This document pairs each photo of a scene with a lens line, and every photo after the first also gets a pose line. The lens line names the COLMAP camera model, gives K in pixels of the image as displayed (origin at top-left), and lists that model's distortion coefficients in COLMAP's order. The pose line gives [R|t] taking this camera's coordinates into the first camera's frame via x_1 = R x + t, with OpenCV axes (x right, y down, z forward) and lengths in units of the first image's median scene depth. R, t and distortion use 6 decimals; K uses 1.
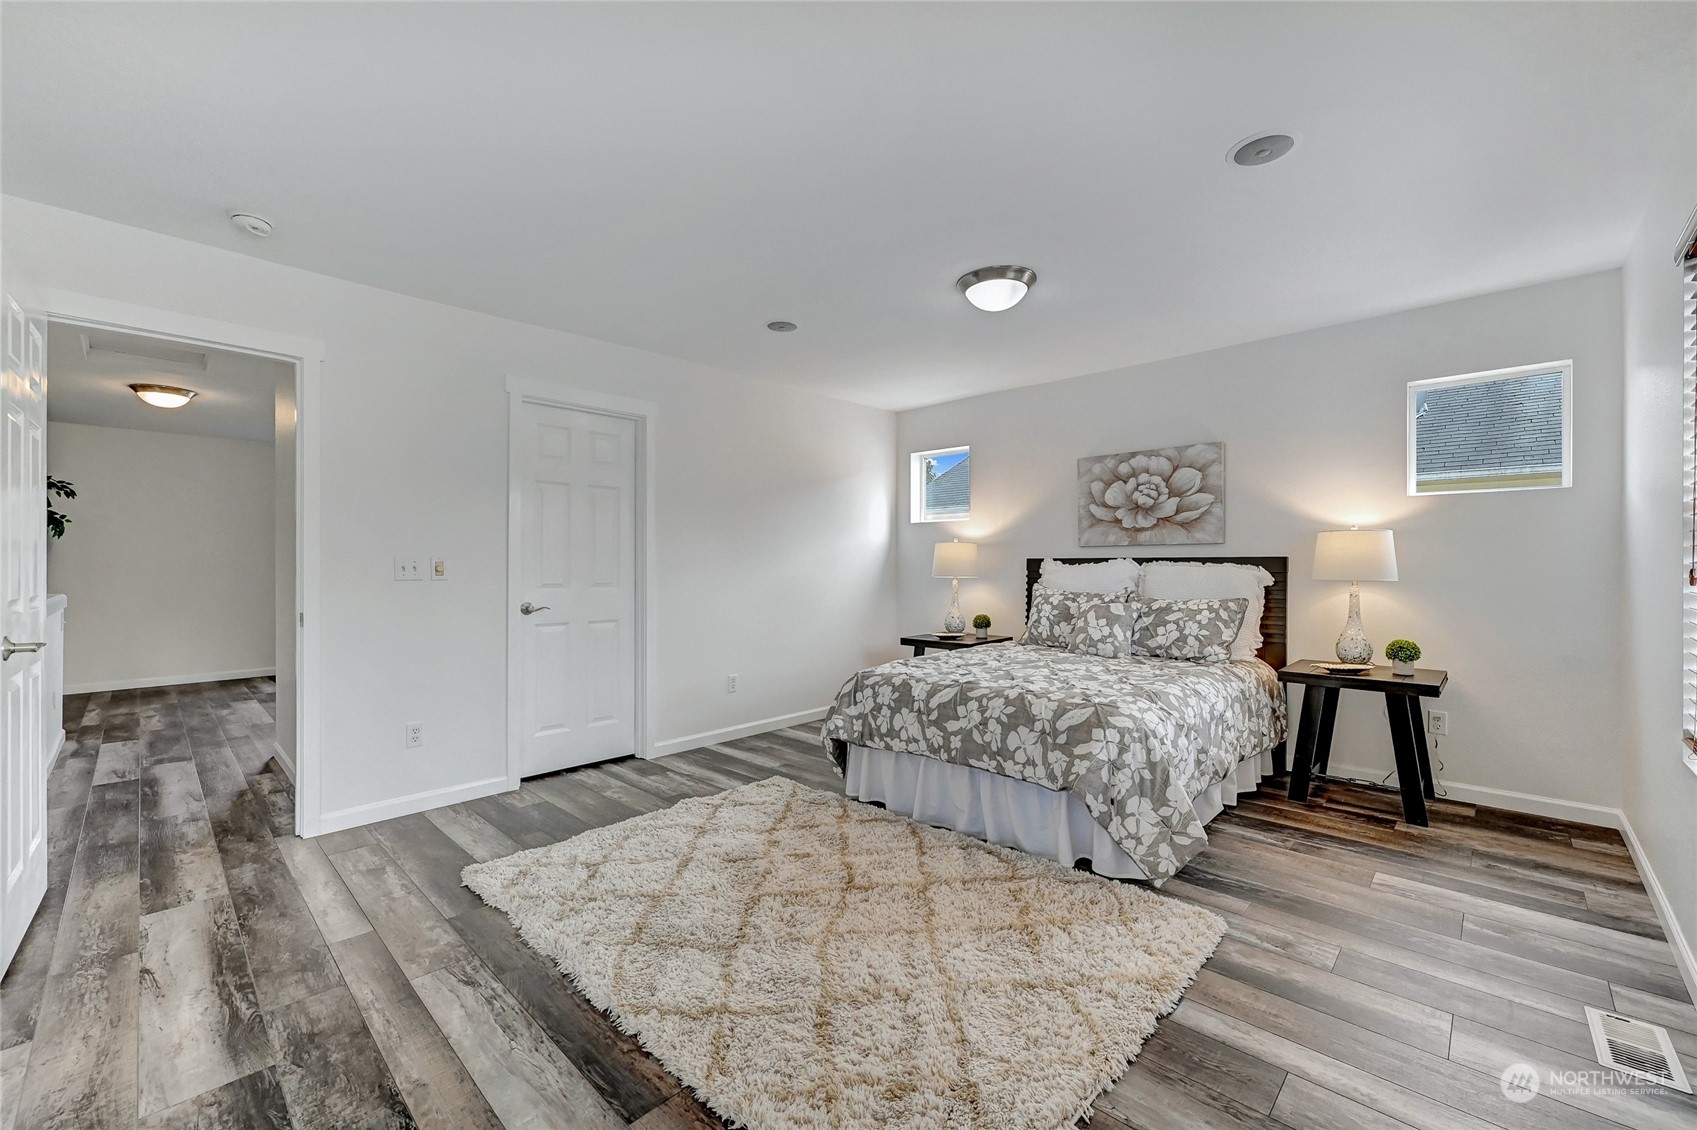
lens RADIAL K [[680.0, 0, 856.3], [0, 680.0, 576.3], [0, 0, 1]] dist [-0.001300, -0.000211]
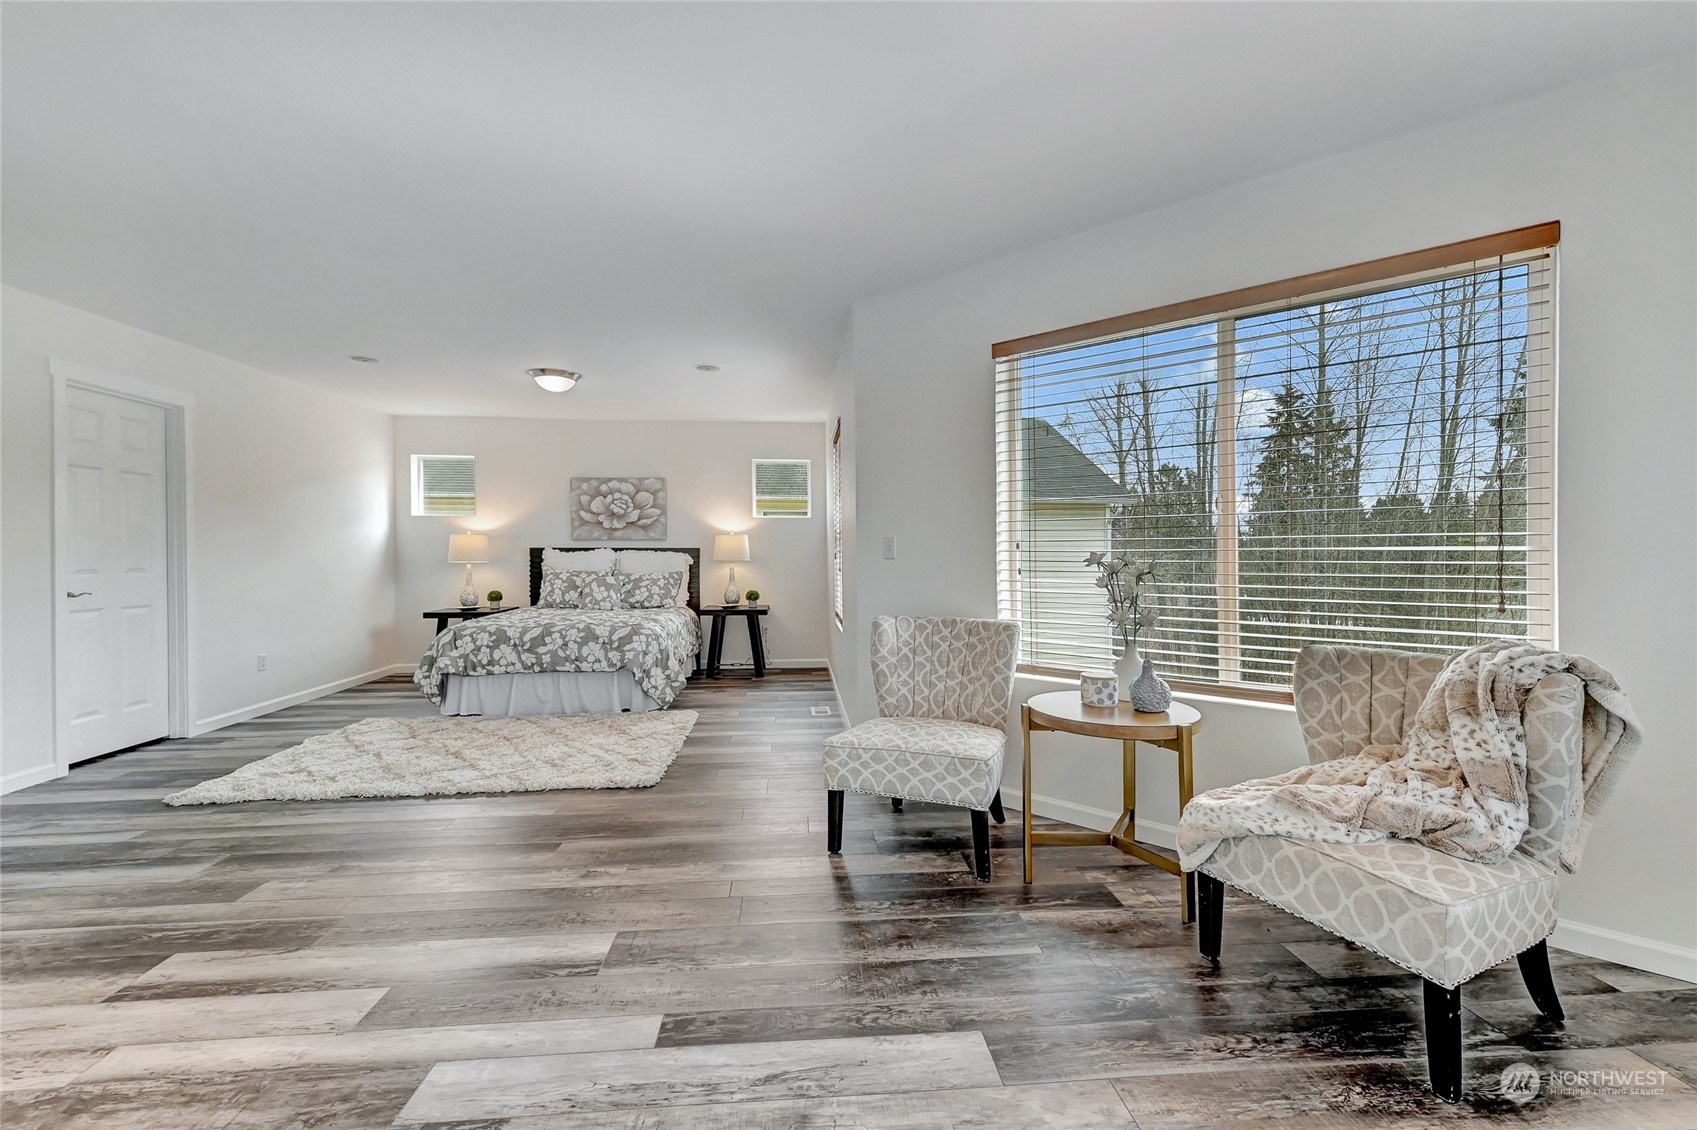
lens RADIAL K [[712.2, 0, 852.6], [0, 712.2, 564.8], [0, 0, 1]] dist [-0.002619, -0.000438]
pose [[0.665024, -0.009433, 0.746763, -0.506530], [0.011977, 0.999926, 0.001965, 0.017176], [-0.746726, 0.007637, 0.665088, -0.552115]]
